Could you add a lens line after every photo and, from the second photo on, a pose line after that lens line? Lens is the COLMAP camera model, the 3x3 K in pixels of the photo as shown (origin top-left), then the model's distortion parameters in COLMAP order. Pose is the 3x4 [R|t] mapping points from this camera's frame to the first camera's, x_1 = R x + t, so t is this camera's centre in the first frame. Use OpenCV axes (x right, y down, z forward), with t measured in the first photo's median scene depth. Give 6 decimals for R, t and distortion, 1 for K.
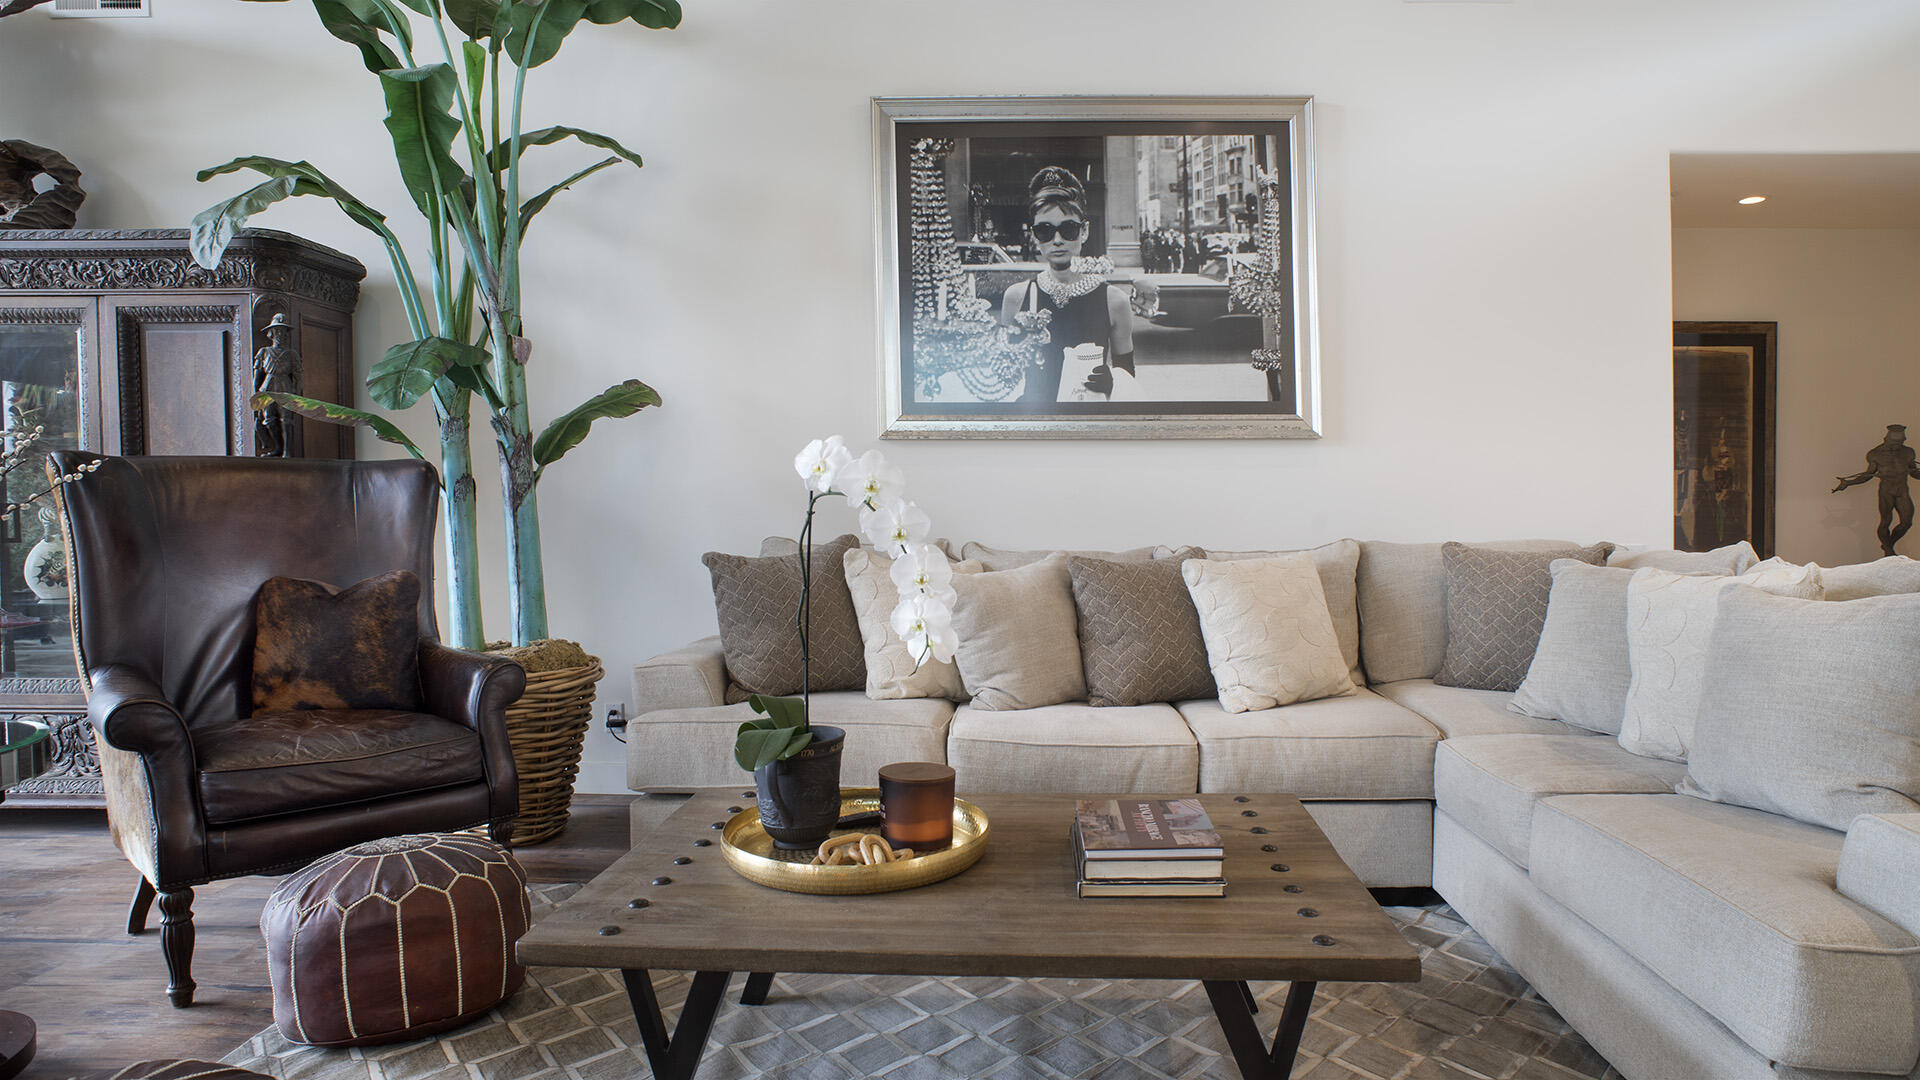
lens RADIAL K [[1134.2, 0, 957.8], [0, 1134.2, 521.3], [0, 0, 1]] dist [-0.095574, 0.066202]
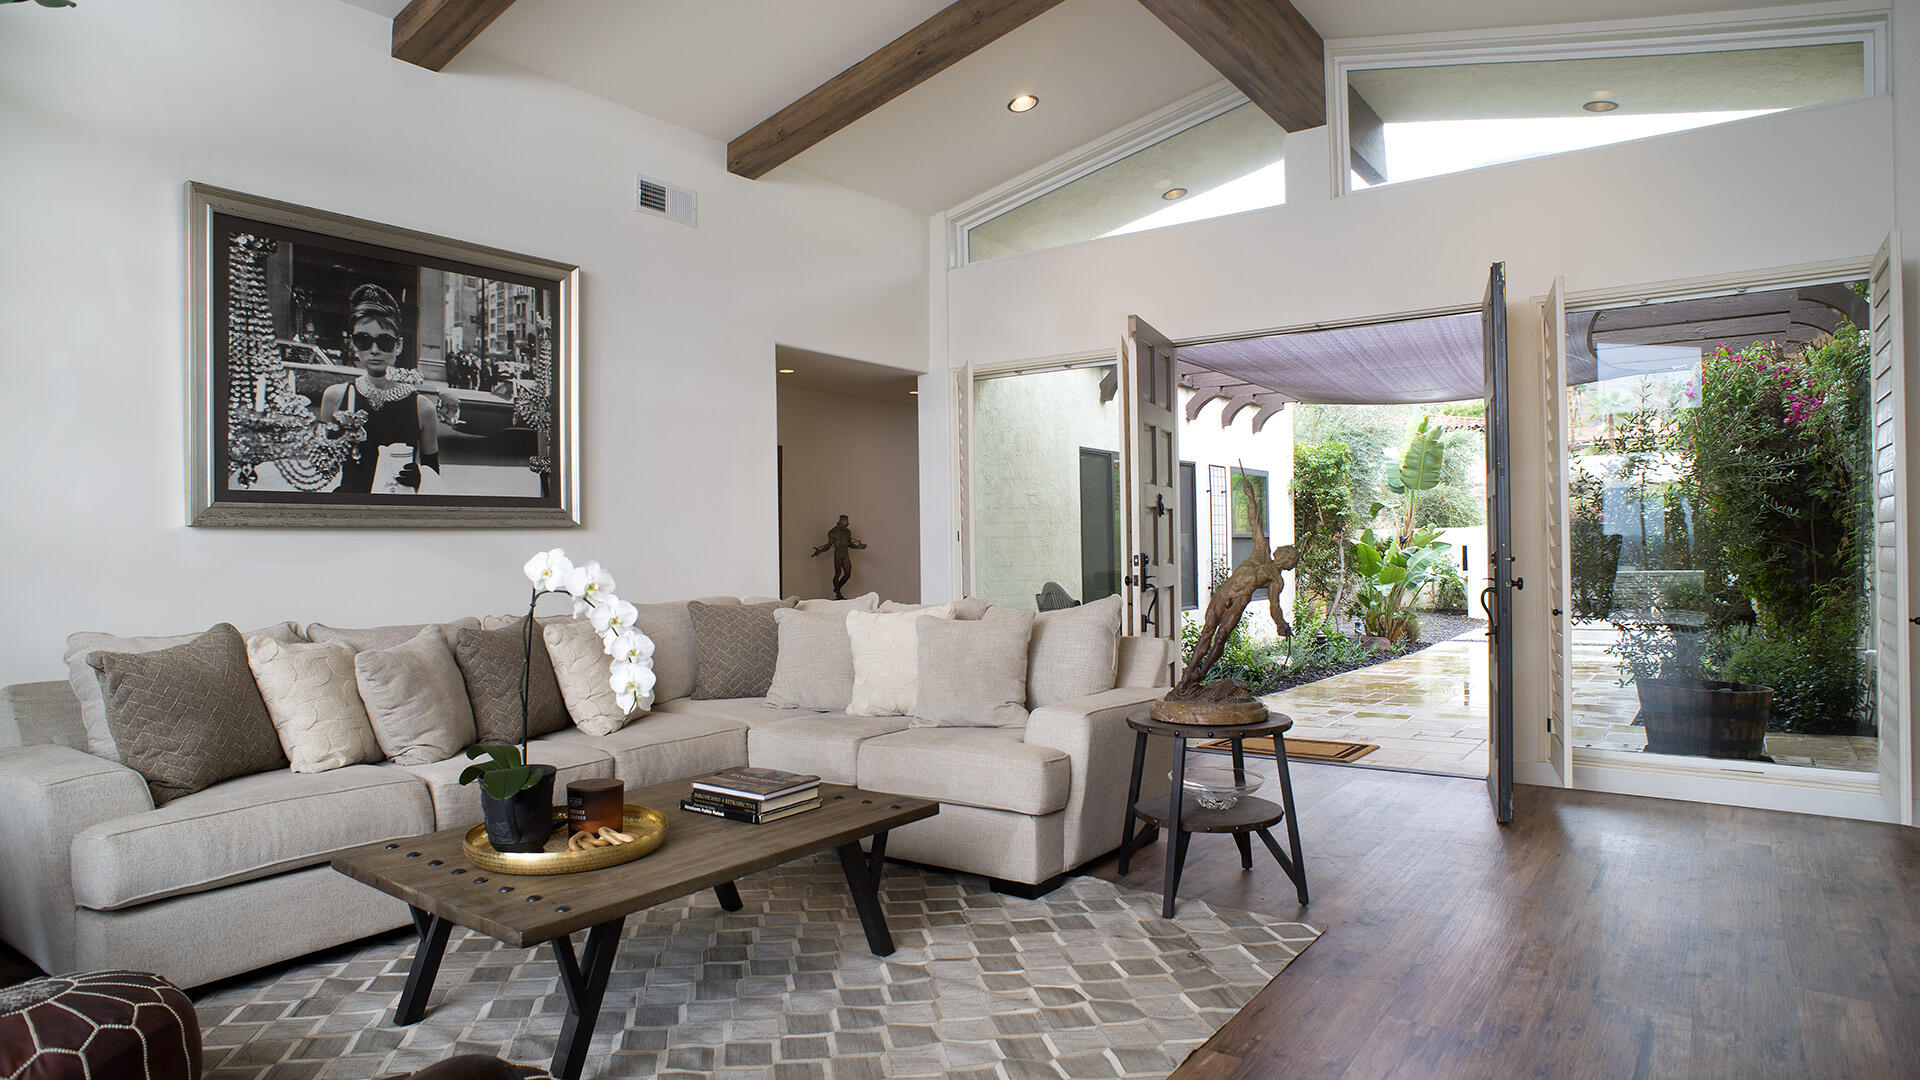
lens RADIAL K [[1134.2, 0, 957.8], [0, 1134.2, 521.3], [0, 0, 1]] dist [-0.095574, 0.066202]
pose [[0.560498, 0.005351, 0.828139, -0.502628], [0.031279, 0.999129, -0.027626, -0.029646], [-0.827565, 0.041388, 0.559842, -0.096037]]
